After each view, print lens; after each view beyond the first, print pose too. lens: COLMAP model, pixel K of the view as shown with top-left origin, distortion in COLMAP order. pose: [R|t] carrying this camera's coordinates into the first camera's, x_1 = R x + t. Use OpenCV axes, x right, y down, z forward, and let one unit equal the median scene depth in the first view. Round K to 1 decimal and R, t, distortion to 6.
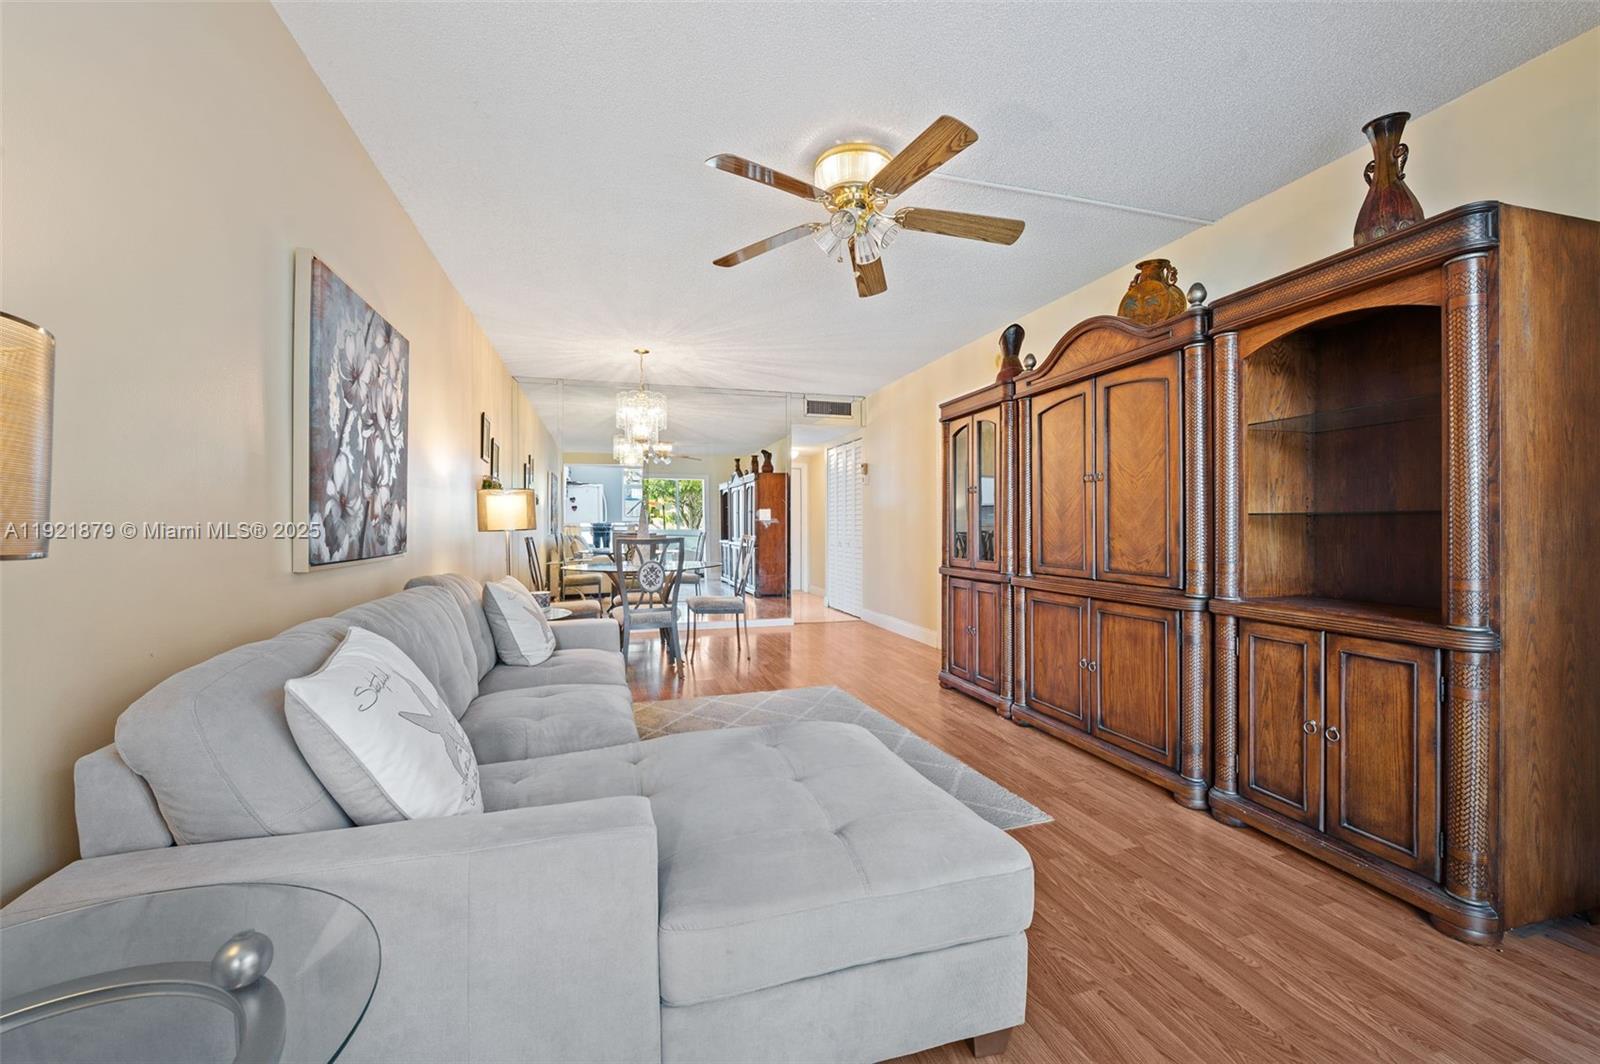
lens RADIAL K [[656.7, 0, 808.9], [0, 656.7, 529.2], [0, 0, 1]] dist [-0.005014, -0.000275]
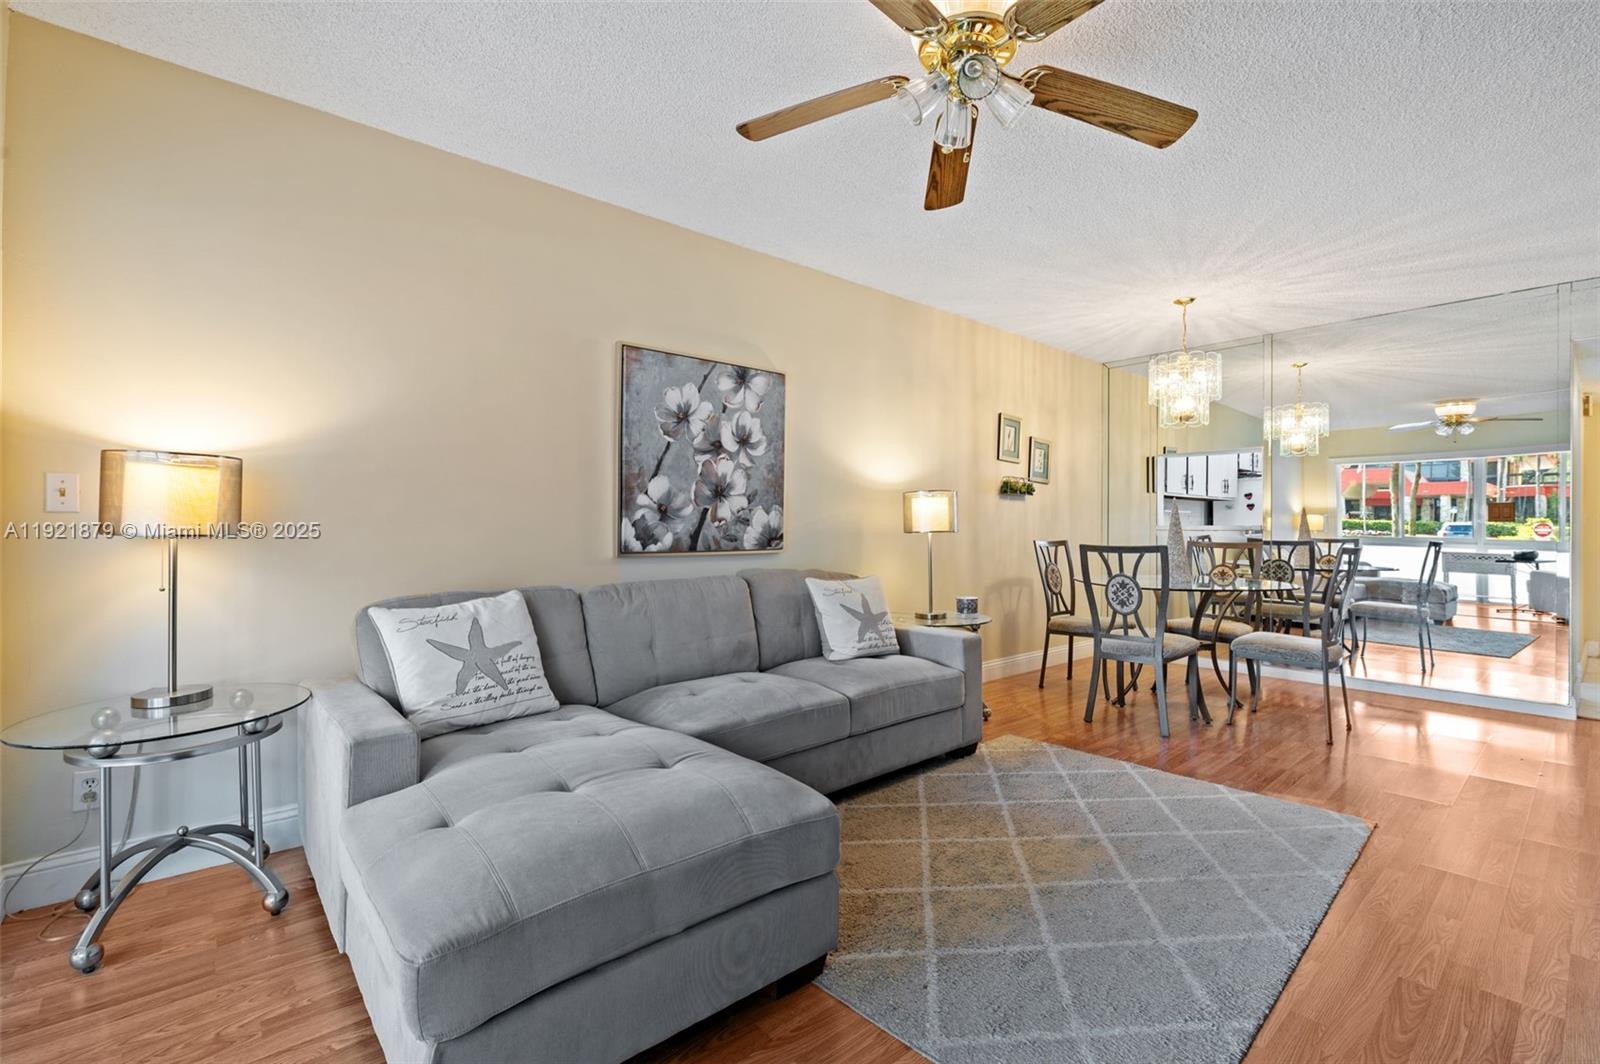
lens RADIAL K [[706.1, 0, 801.8], [0, 706.1, 531.3], [0, 0, 1]] dist [-0.008631, 0.000127]
pose [[0.402181, 0.012353, -0.915477, 0.439241], [-0.012203, 0.999892, 0.008131, -0.005866], [0.915479, 0.007901, 0.402289, 0.368894]]
